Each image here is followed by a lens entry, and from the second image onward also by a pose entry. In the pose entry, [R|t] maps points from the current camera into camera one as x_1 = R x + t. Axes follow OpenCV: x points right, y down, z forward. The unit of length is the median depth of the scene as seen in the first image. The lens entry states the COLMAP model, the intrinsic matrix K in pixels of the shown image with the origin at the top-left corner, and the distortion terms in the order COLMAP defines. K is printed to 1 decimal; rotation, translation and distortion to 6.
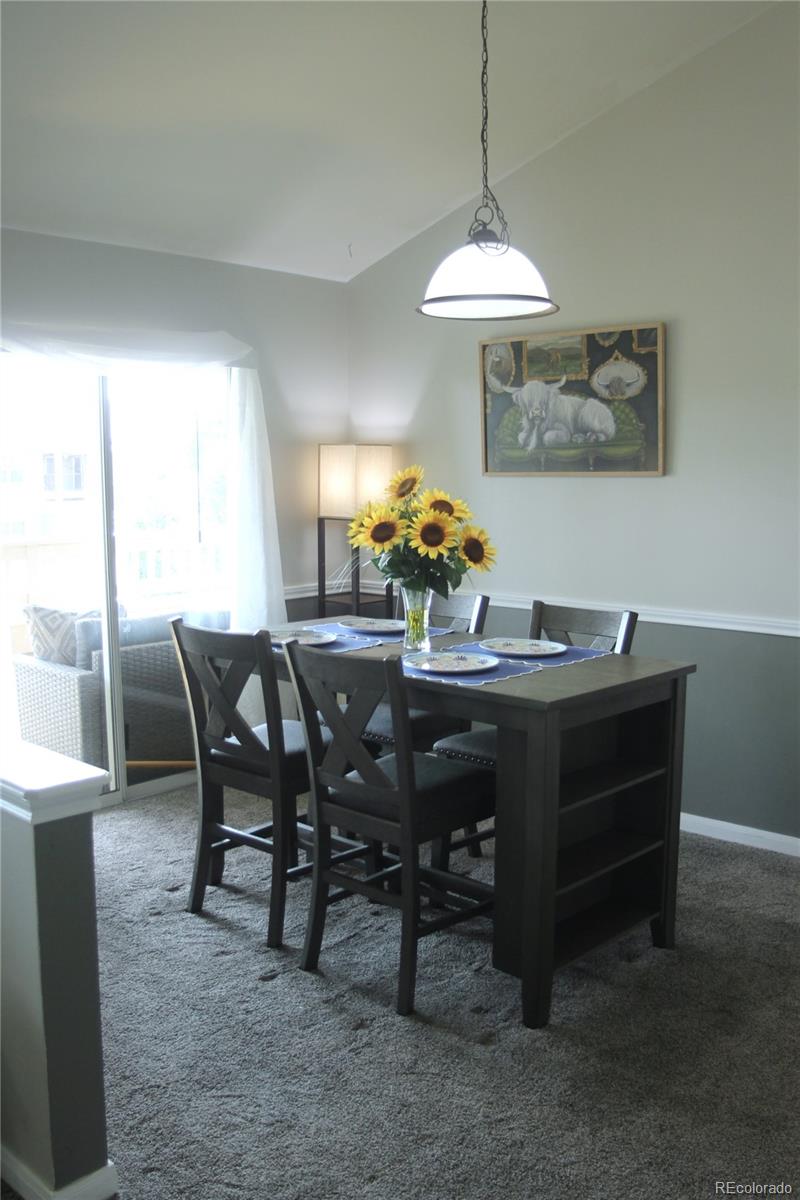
lens RADIAL K [[1067.9, 0, 400.9], [0, 1067.9, 600.1], [0, 0, 1]] dist [-0.114284, 0.046849]
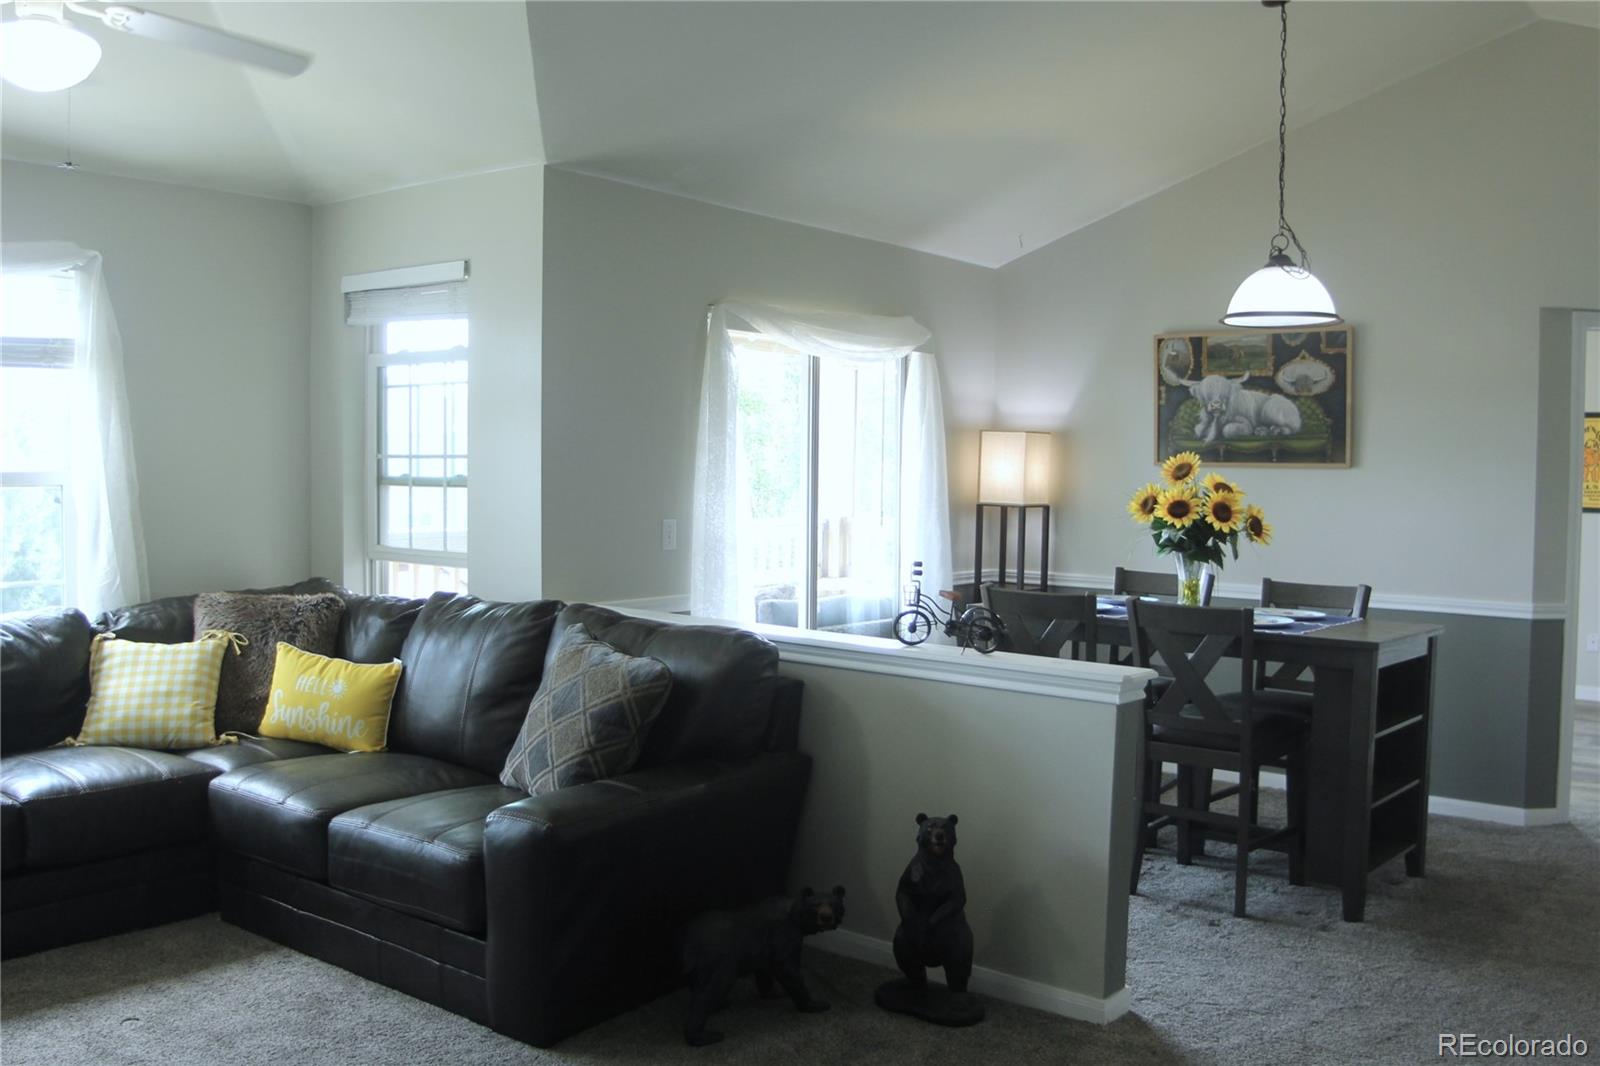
lens RADIAL K [[1423.8, 0, 796.9], [0, 1423.8, 532.0], [0, 0, 1]] dist [-0.114284, 0.046849]
pose [[0.997406, 0.017704, 0.069777, -0.393525], [-0.012304, 0.996949, -0.077076, 0.061145], [-0.070928, 0.076017, 0.994581, -0.350769]]
